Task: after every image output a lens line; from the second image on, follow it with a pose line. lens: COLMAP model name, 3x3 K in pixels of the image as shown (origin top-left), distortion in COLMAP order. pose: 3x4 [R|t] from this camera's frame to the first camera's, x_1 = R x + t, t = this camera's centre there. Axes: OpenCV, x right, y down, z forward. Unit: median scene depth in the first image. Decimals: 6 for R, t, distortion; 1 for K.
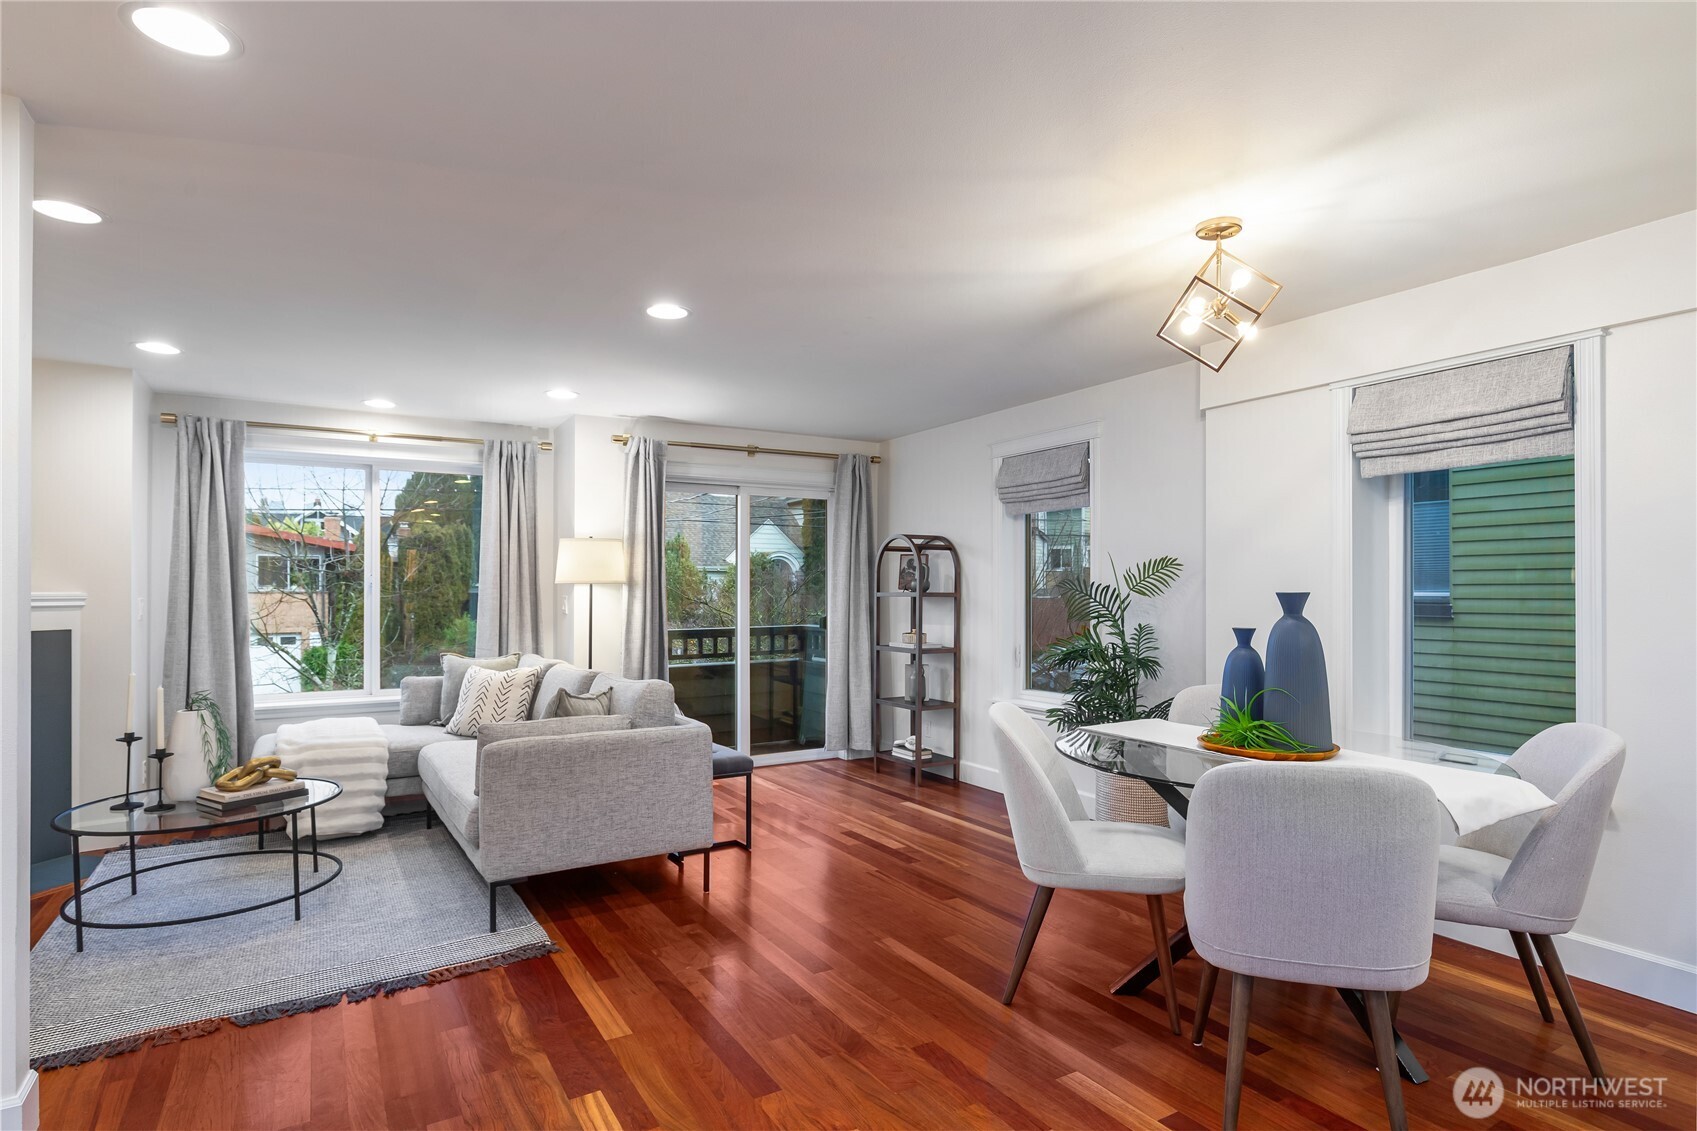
lens RADIAL K [[889.5, 0, 857.7], [0, 889.5, 578.4], [0, 0, 1]] dist [0.003124, -0.000364]
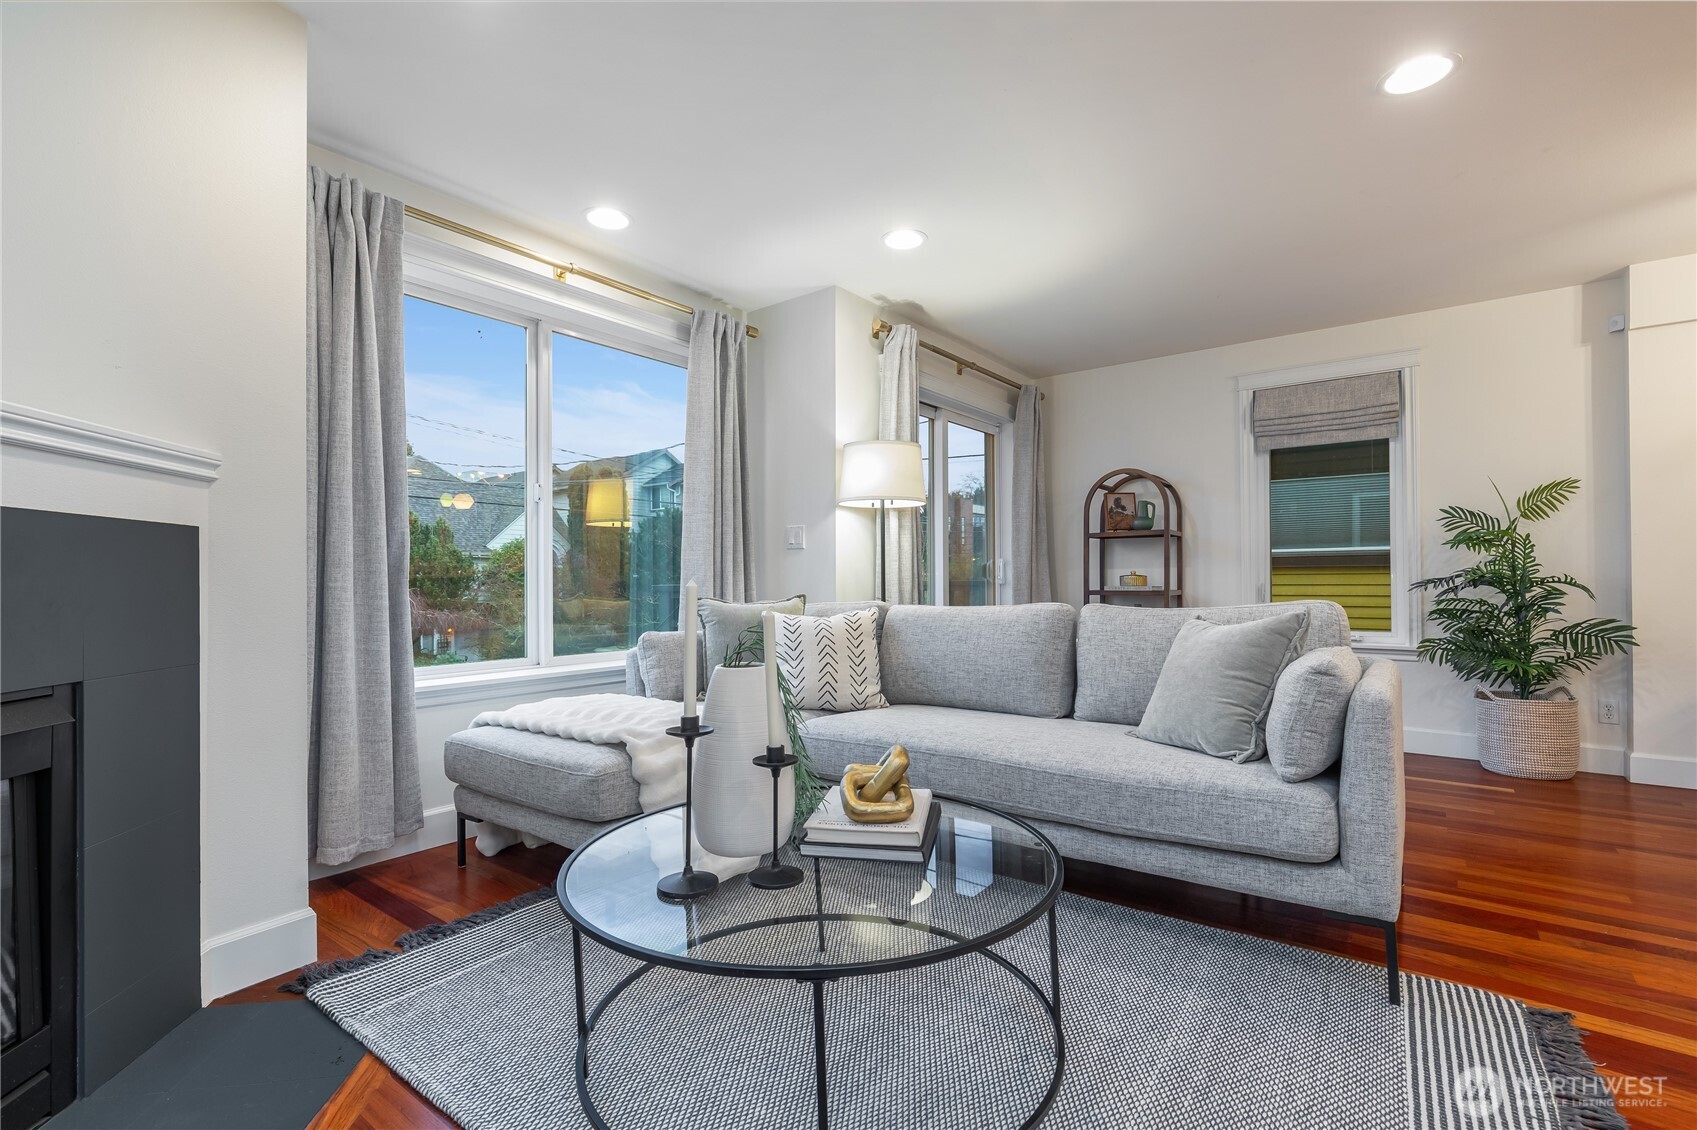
lens RADIAL K [[766.2, 0, 848.5], [0, 766.2, 580.4], [0, 0, 1]] dist [0.003176, 0.000626]
pose [[0.931167, -0.003510, 0.364575, -0.550422], [0.000809, 0.999971, 0.007561, 0.064137], [-0.364591, -0.006746, 0.931143, 0.383103]]
